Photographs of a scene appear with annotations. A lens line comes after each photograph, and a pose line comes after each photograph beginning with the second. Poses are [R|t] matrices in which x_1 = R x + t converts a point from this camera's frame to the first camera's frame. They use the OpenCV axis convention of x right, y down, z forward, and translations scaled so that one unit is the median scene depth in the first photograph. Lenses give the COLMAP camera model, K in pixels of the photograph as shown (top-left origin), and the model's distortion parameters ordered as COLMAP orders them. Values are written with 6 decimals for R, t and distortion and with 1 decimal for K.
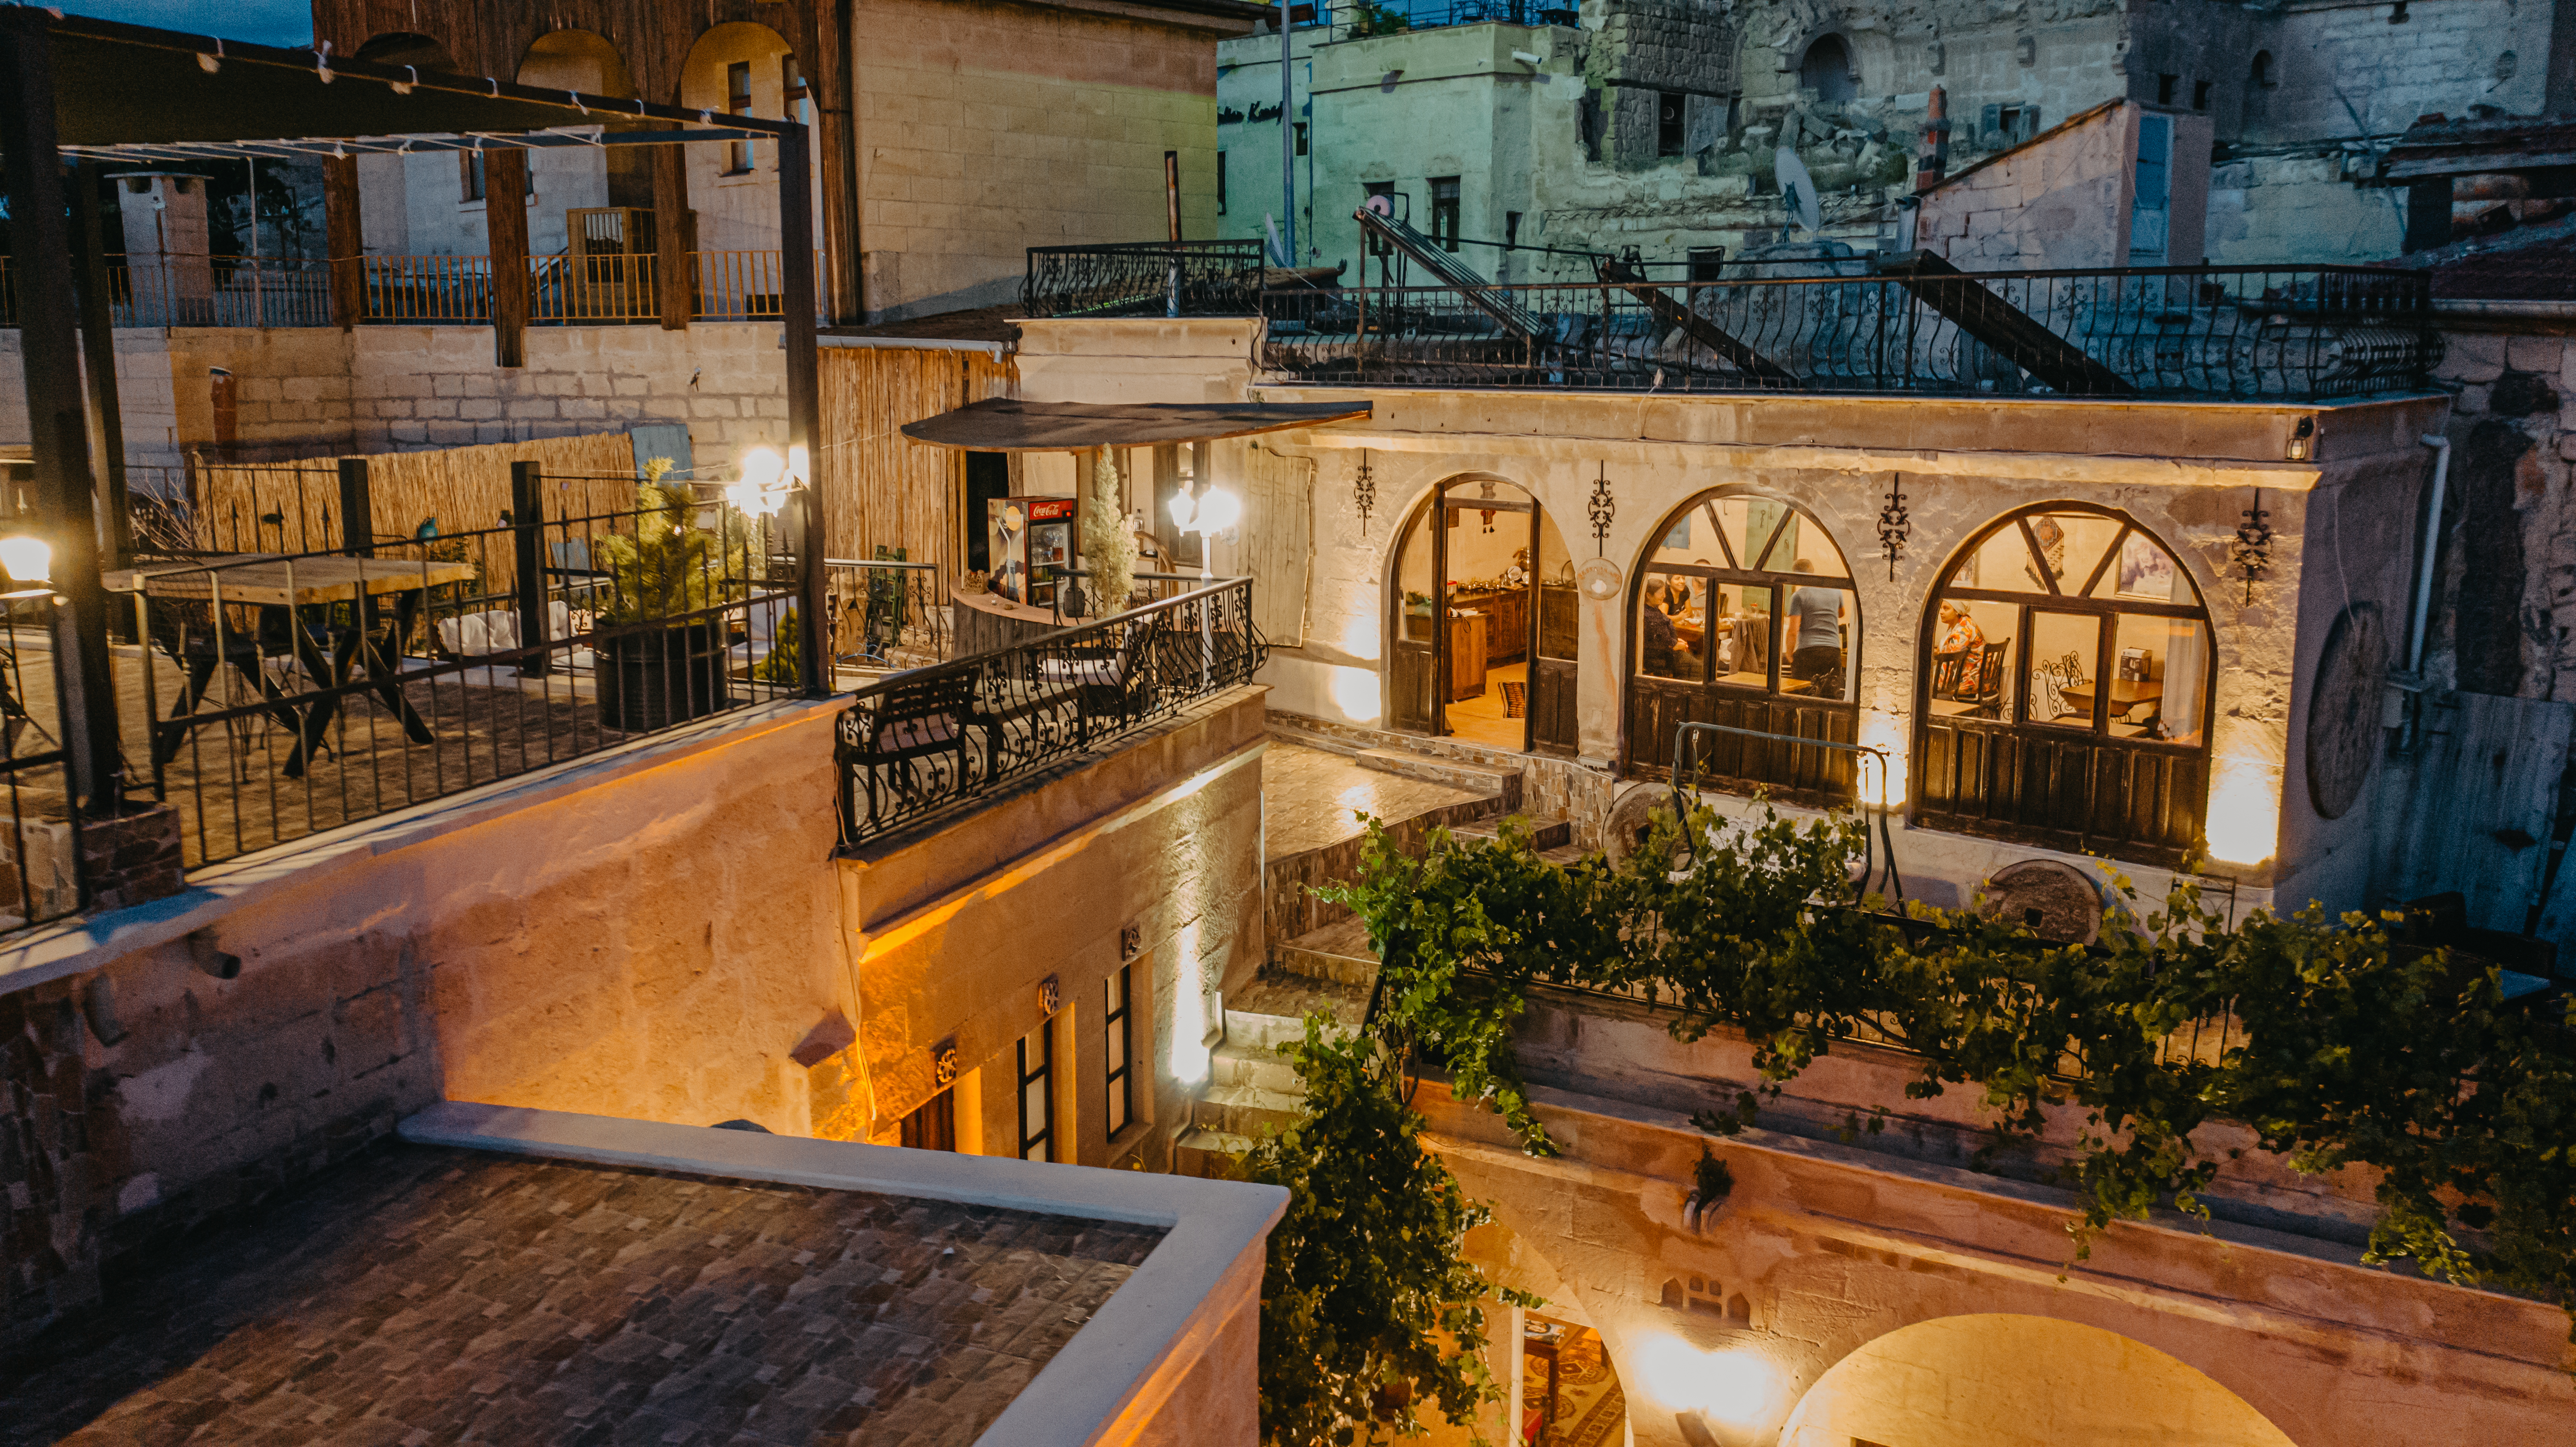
lens RADIAL K [[2096.1, 0, 1209.6], [0, 2096.1, 721.3], [0, 0, 1]] dist [-0.006653, -0.014467]
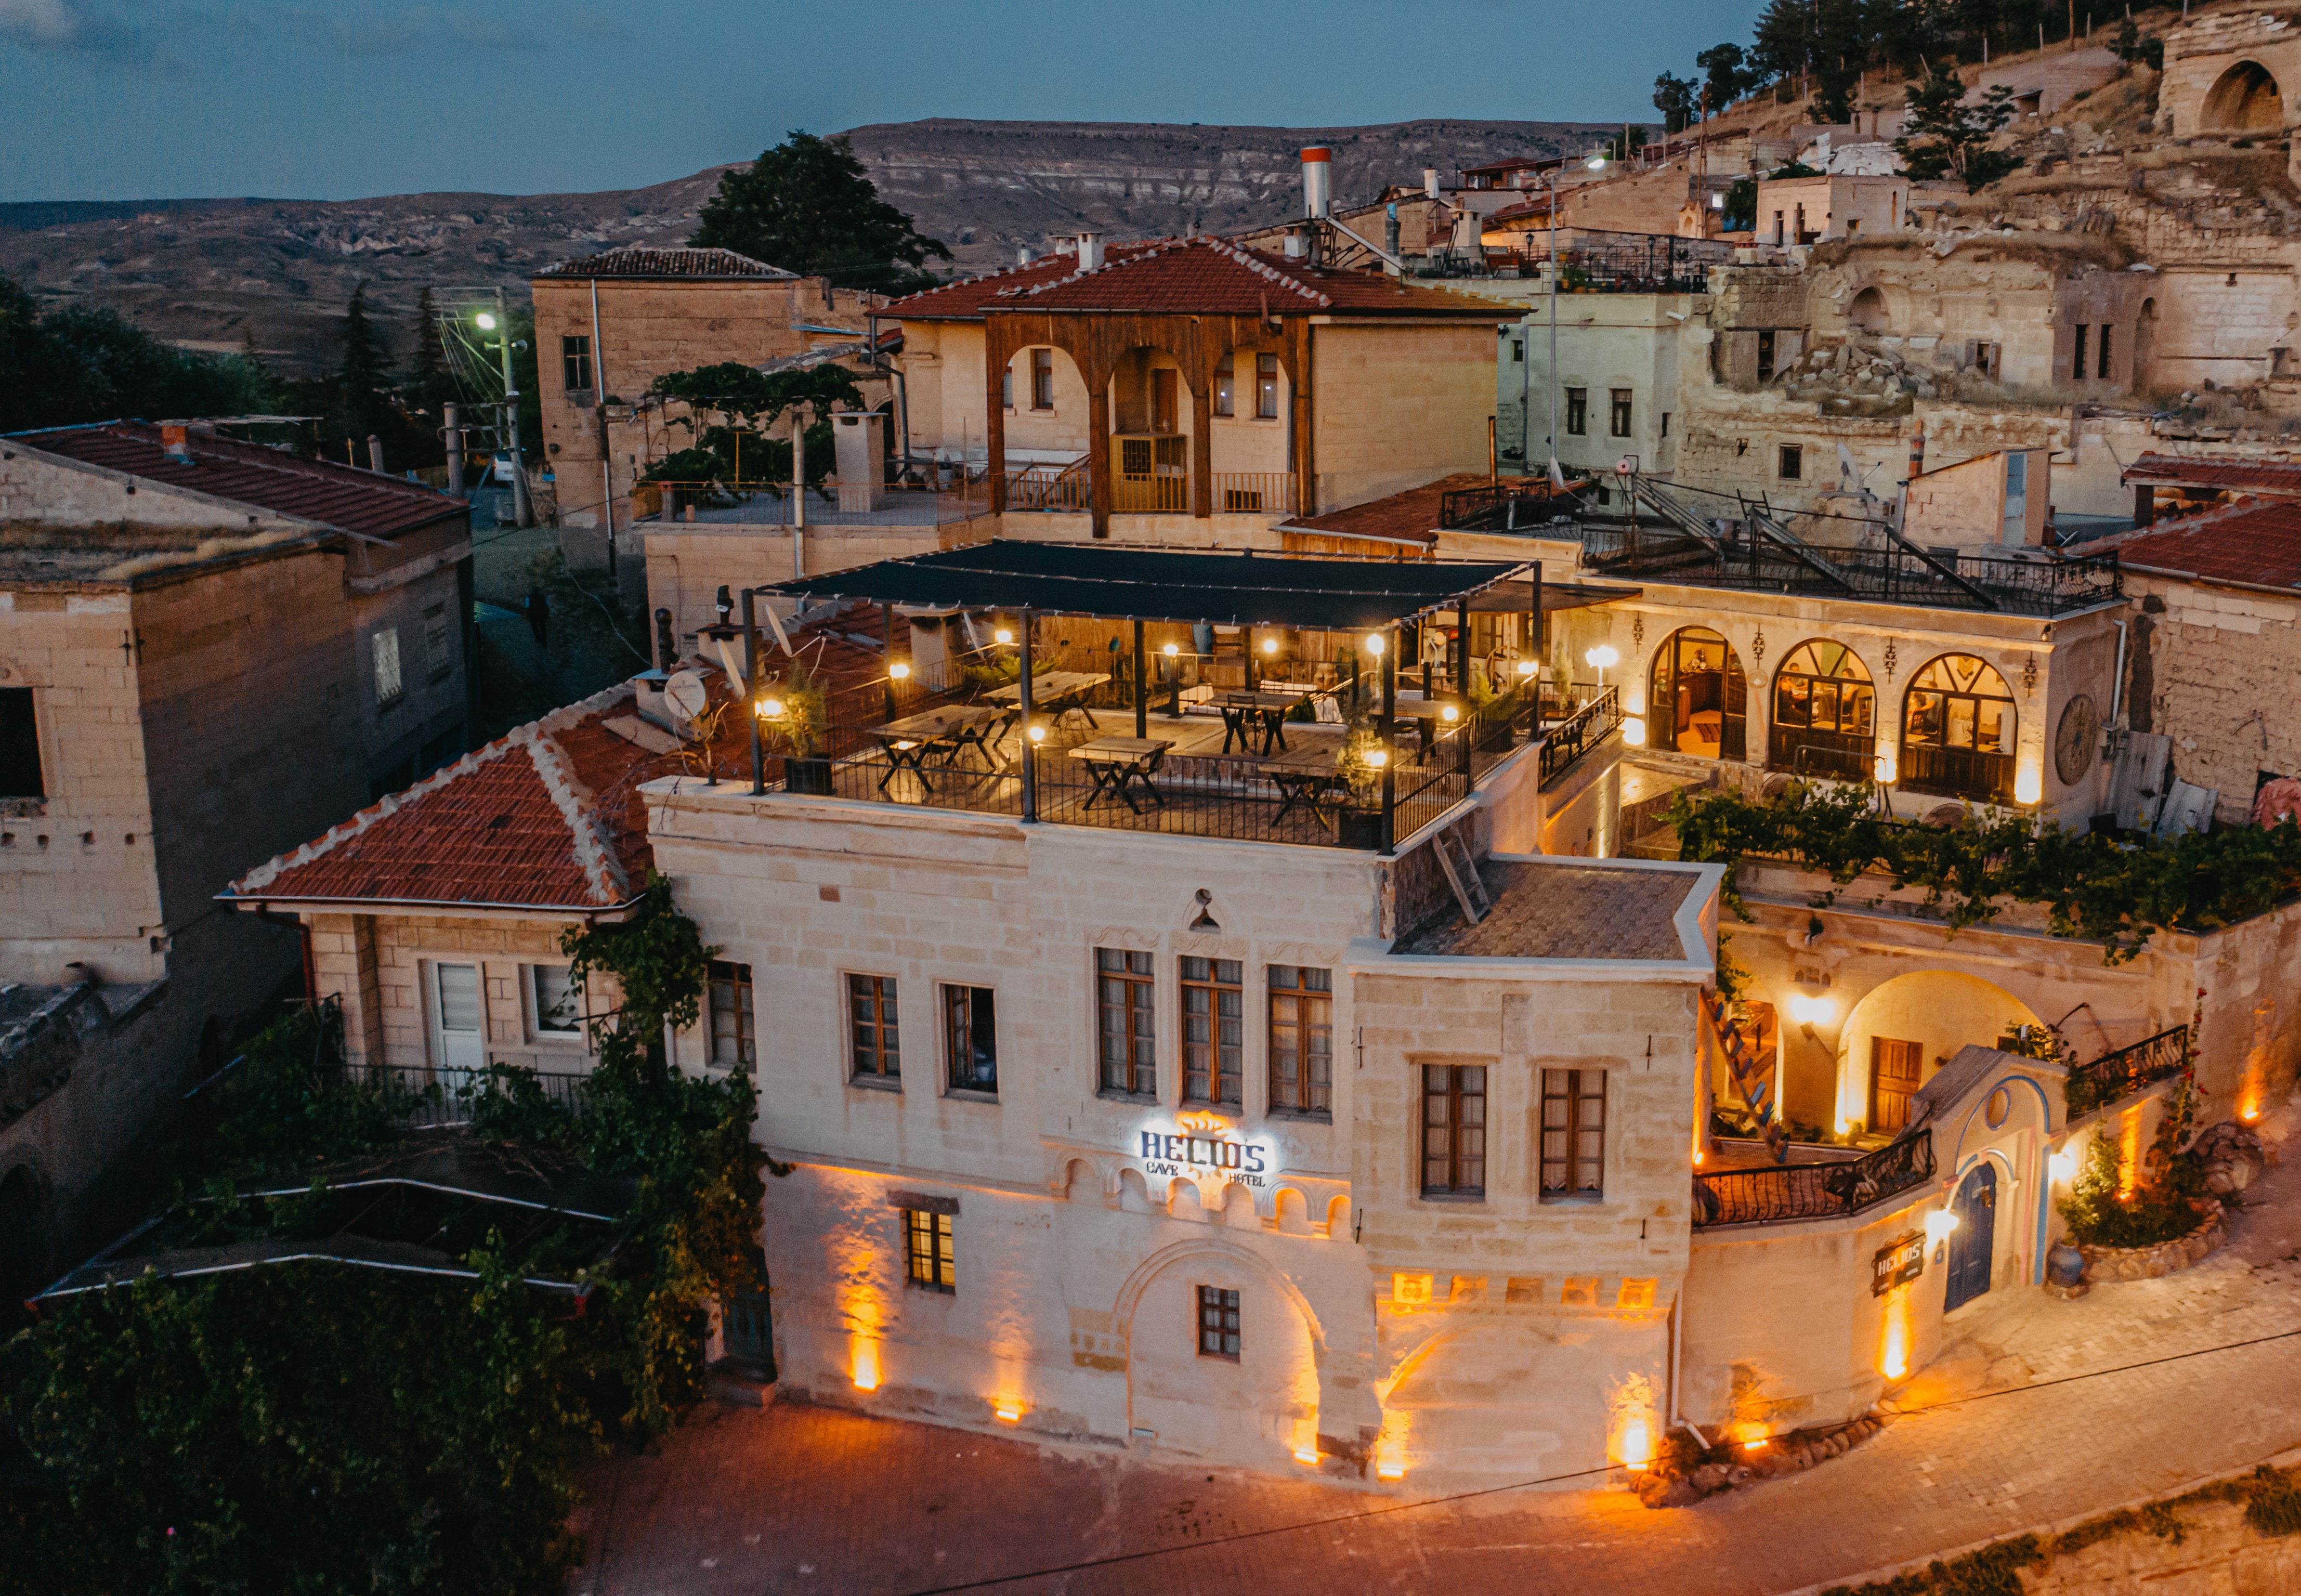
lens RADIAL K [[2764.0, 0, 1154.7], [0, 2764.0, 807.5], [0, 0, 1]] dist [-0.053338, 0.000000]
pose [[0.999572, -0.006356, 0.028539, -0.524328], [0.005560, 0.999596, 0.027889, -0.018186], [-0.028705, -0.027719, 0.999204, -1.847898]]
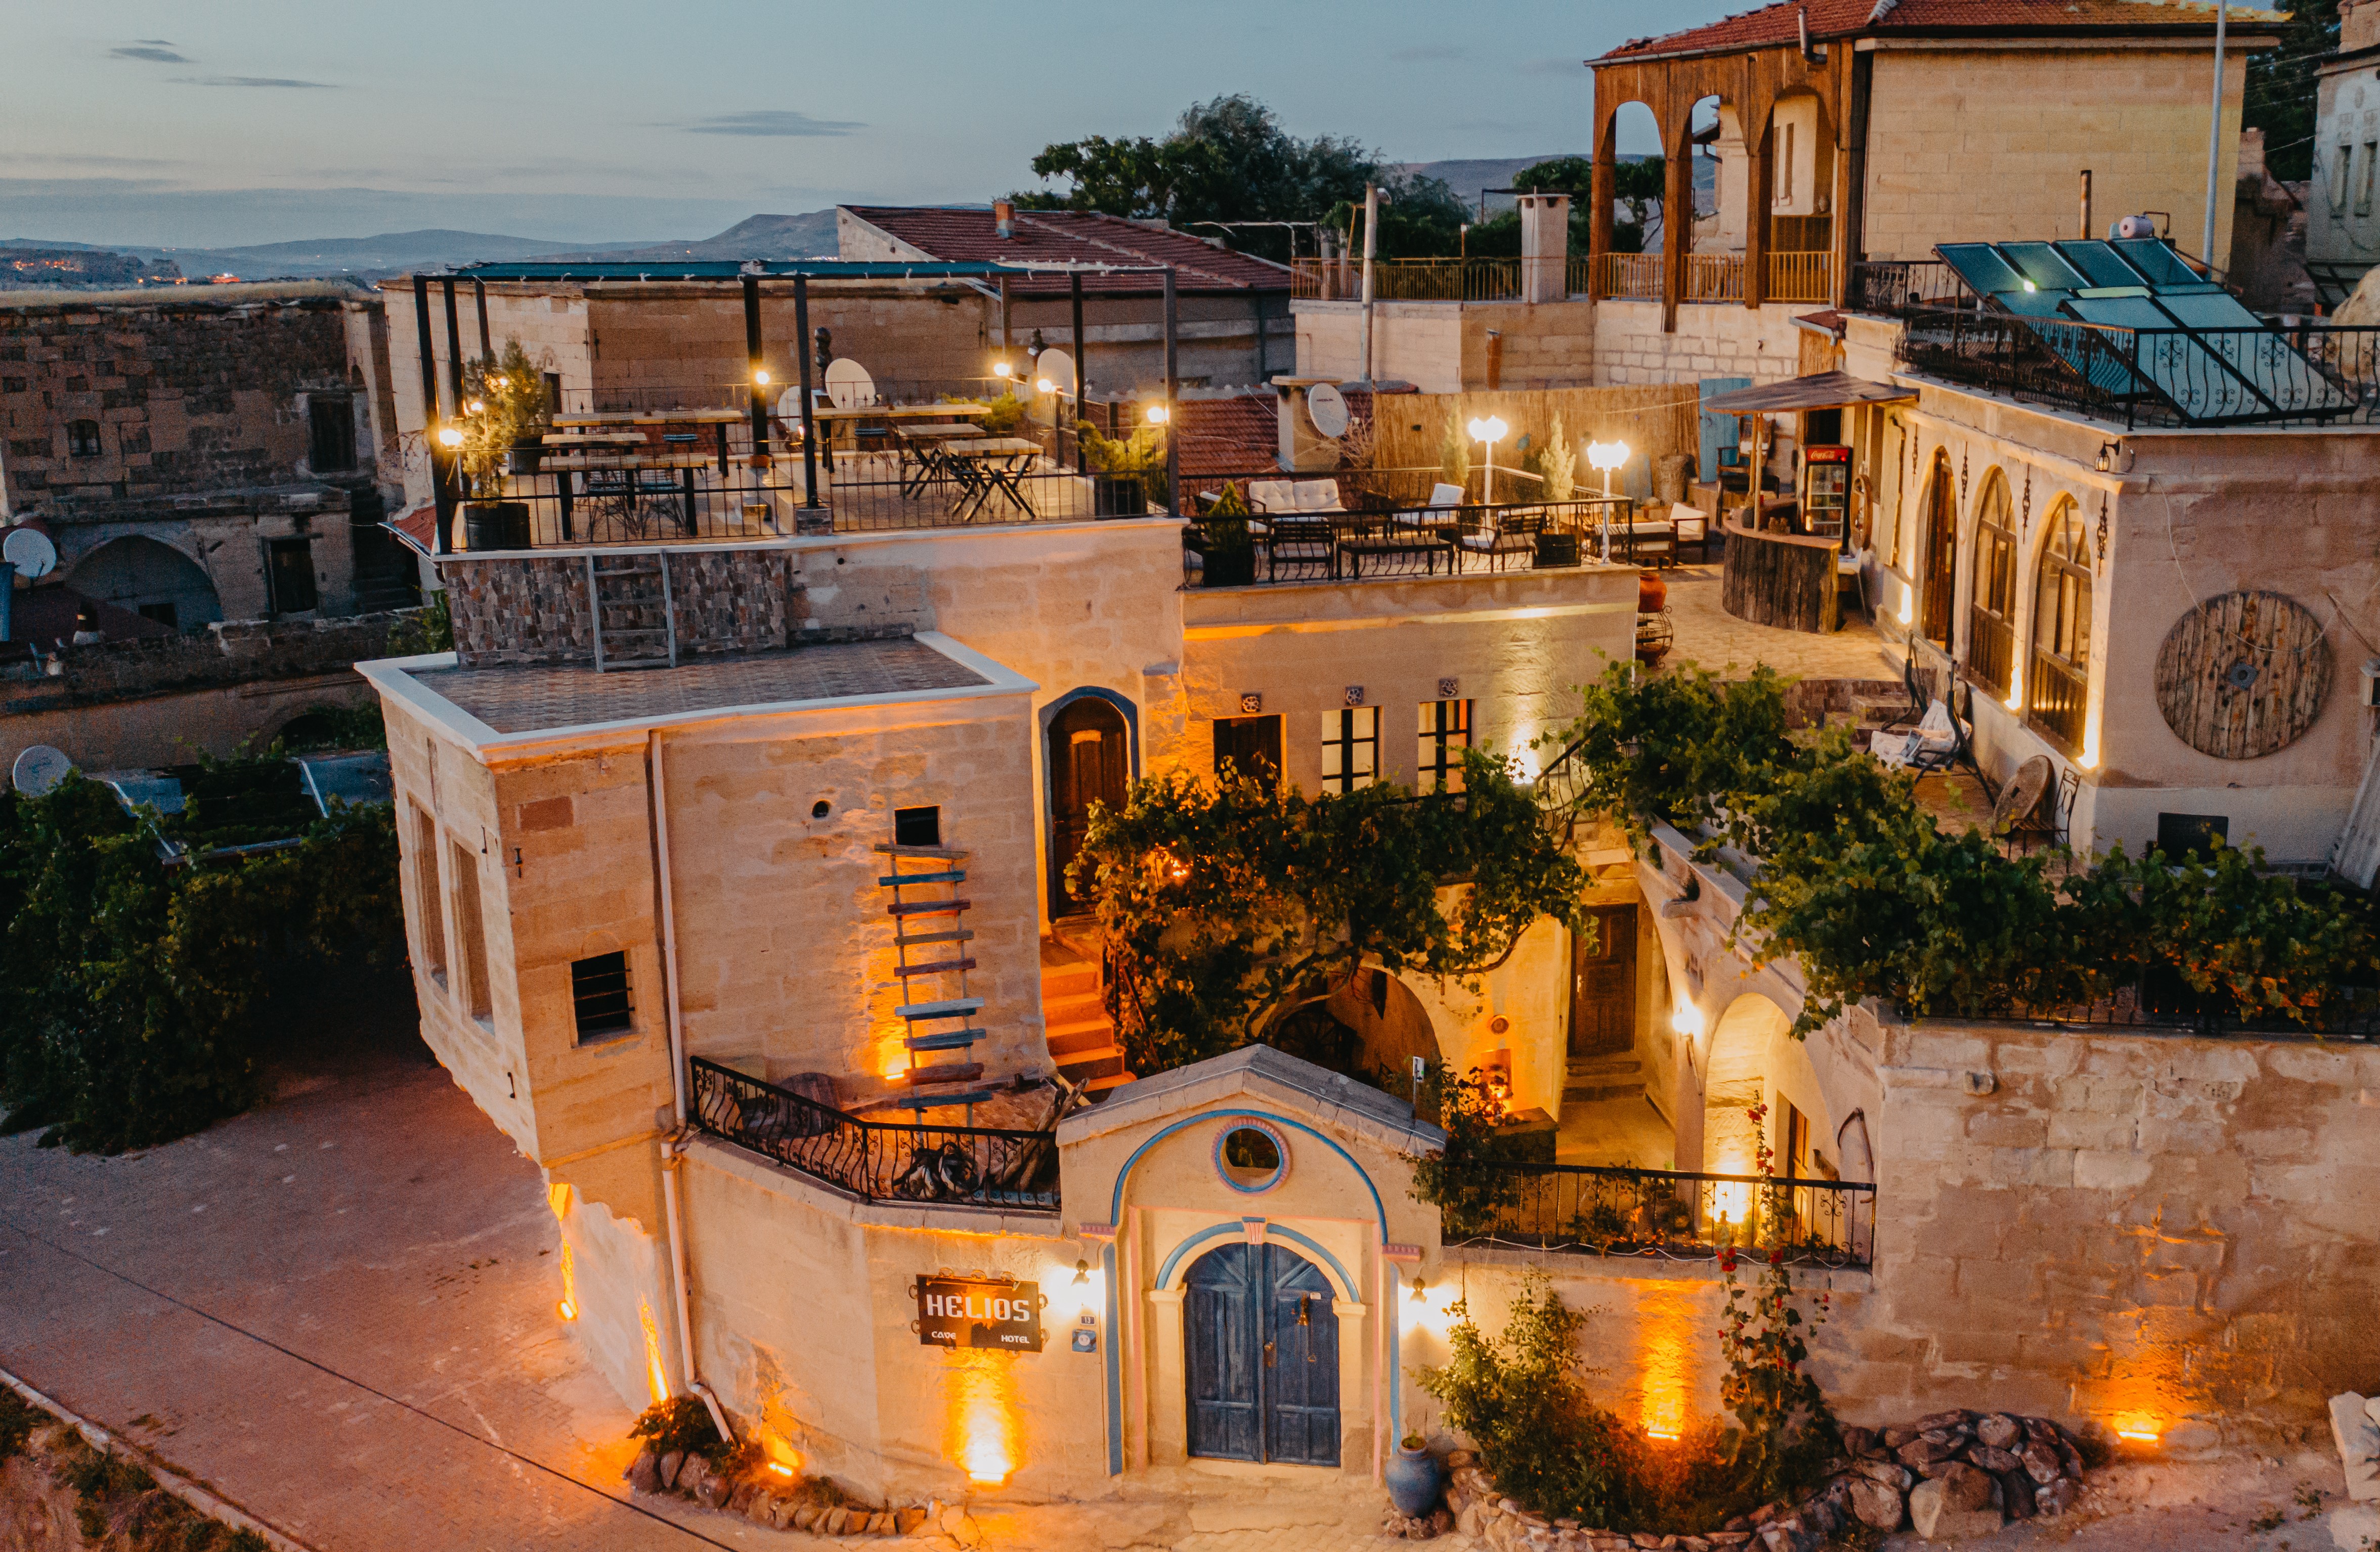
lens RADIAL K [[2301.4, 0, 1192.9], [0, 2301.4, 766.0], [0, 0, 1]] dist [-0.016470, 0.000000]
pose [[0.597740, 0.172672, -0.782874, 1.113585], [-0.133045, 0.984354, 0.115528, -0.022899], [0.790574, 0.035101, 0.611360, -0.306579]]
